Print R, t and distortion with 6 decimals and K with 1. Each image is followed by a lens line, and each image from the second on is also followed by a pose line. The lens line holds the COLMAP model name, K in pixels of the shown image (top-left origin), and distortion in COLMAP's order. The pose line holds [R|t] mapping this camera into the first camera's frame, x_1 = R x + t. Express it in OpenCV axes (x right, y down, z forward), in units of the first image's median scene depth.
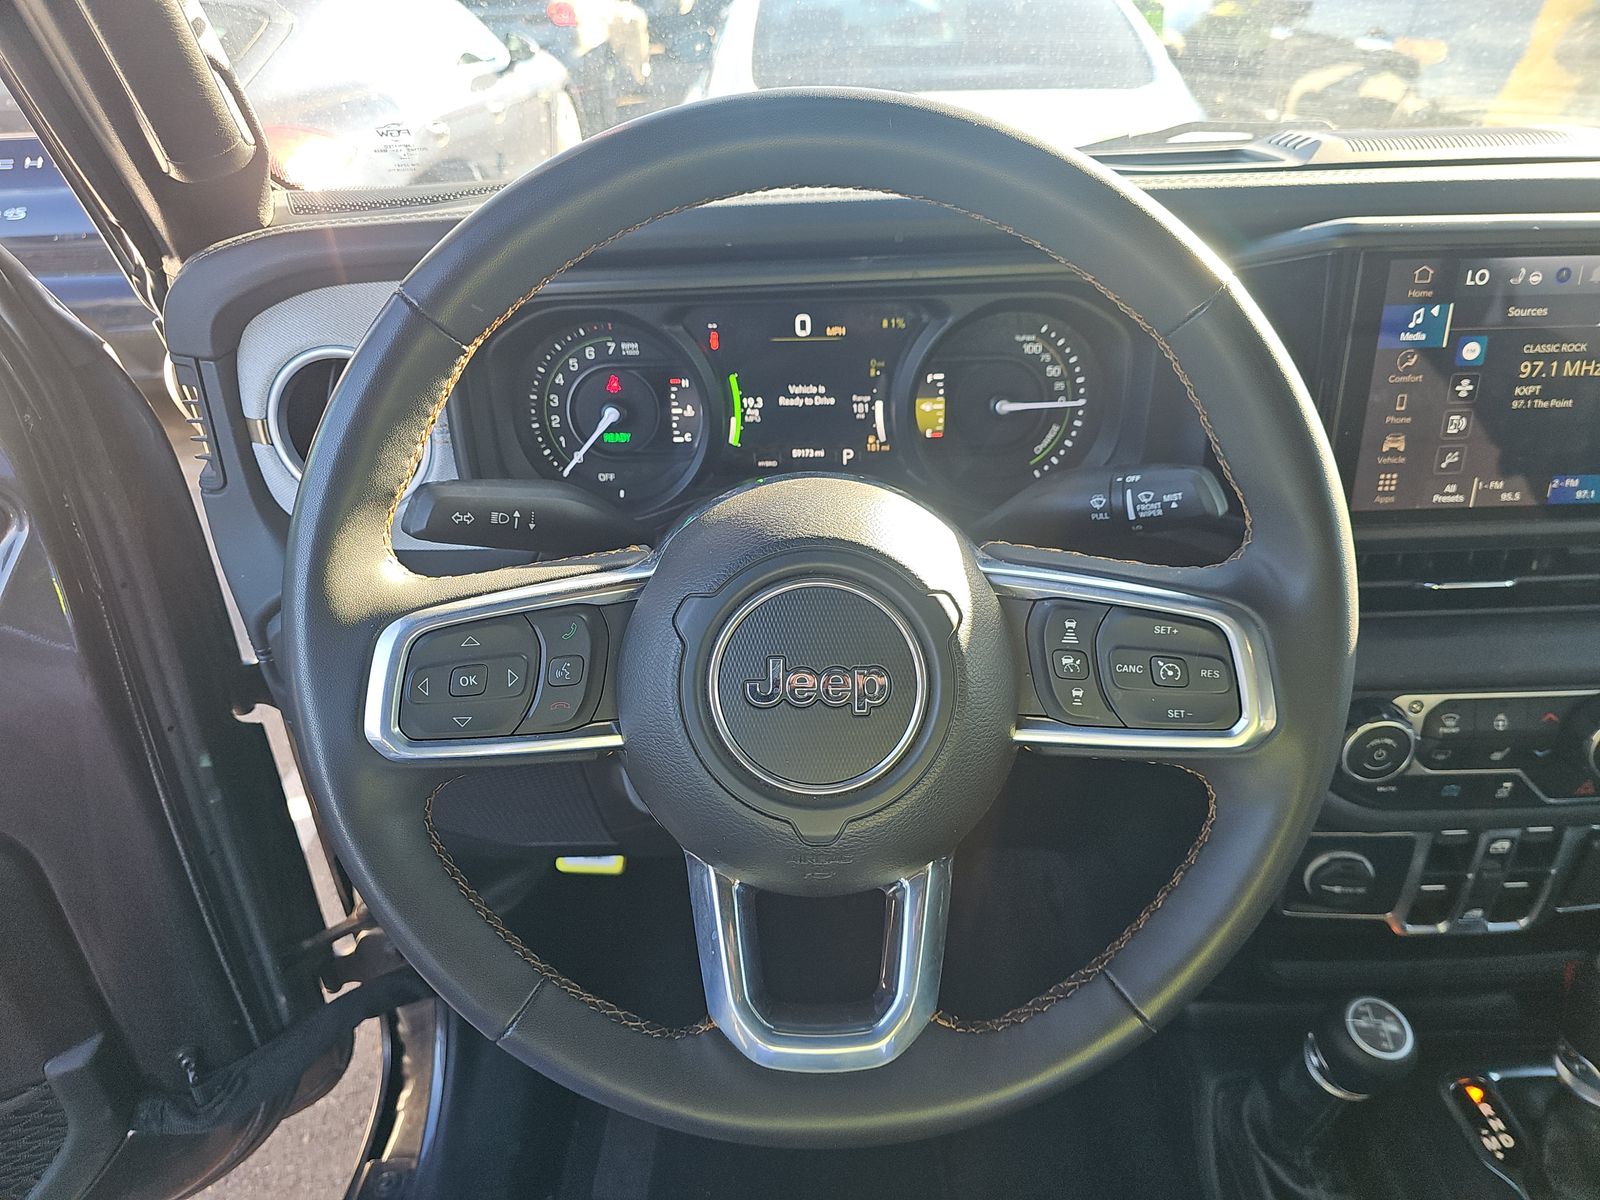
lens RADIAL K [[1056.9, 0, 800.0], [0, 1056.9, 600.0], [0, 0, 1]] dist [0.059243, -0.060164]
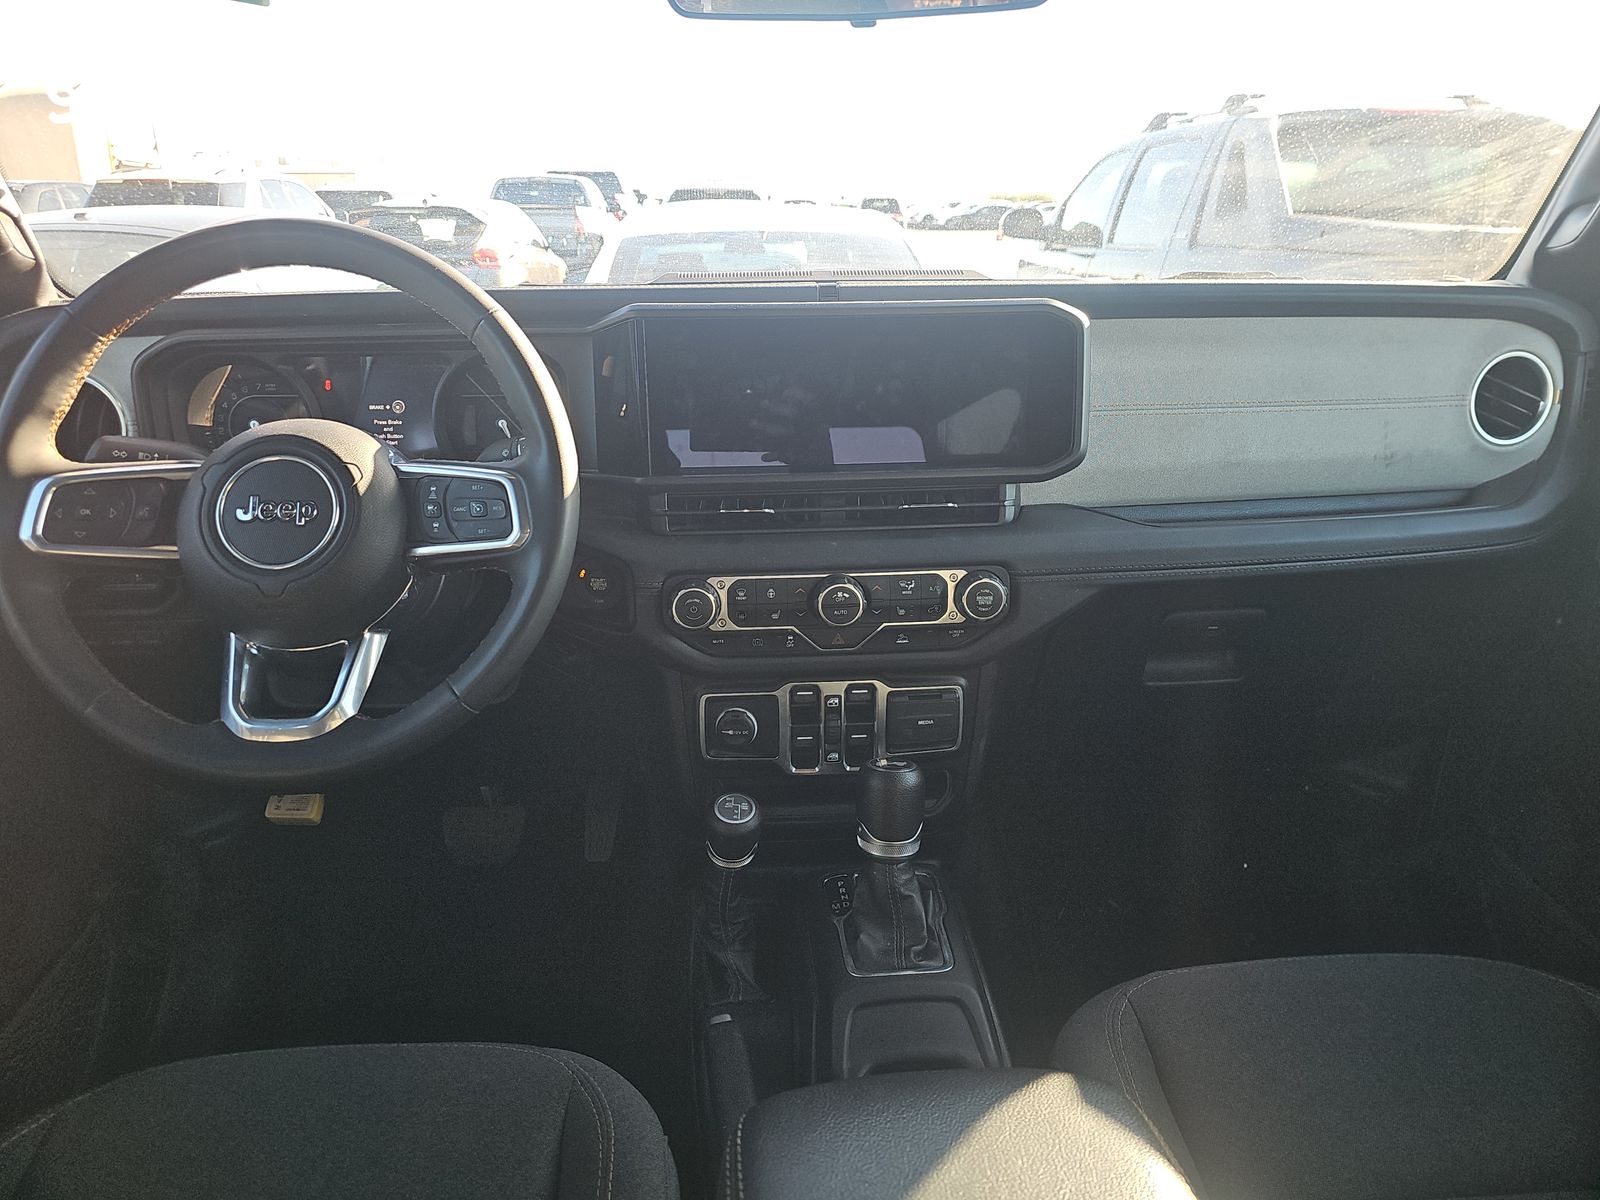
lens RADIAL K [[1056.9, 0, 800.0], [0, 1056.9, 600.0], [0, 0, 1]] dist [0.059243, -0.060164]
pose [[0.998955, -0.001542, 0.045688, 0.562091], [0.010696, 0.979571, -0.200813, 0.411911], [-0.044445, 0.201092, 0.978564, -0.558292]]
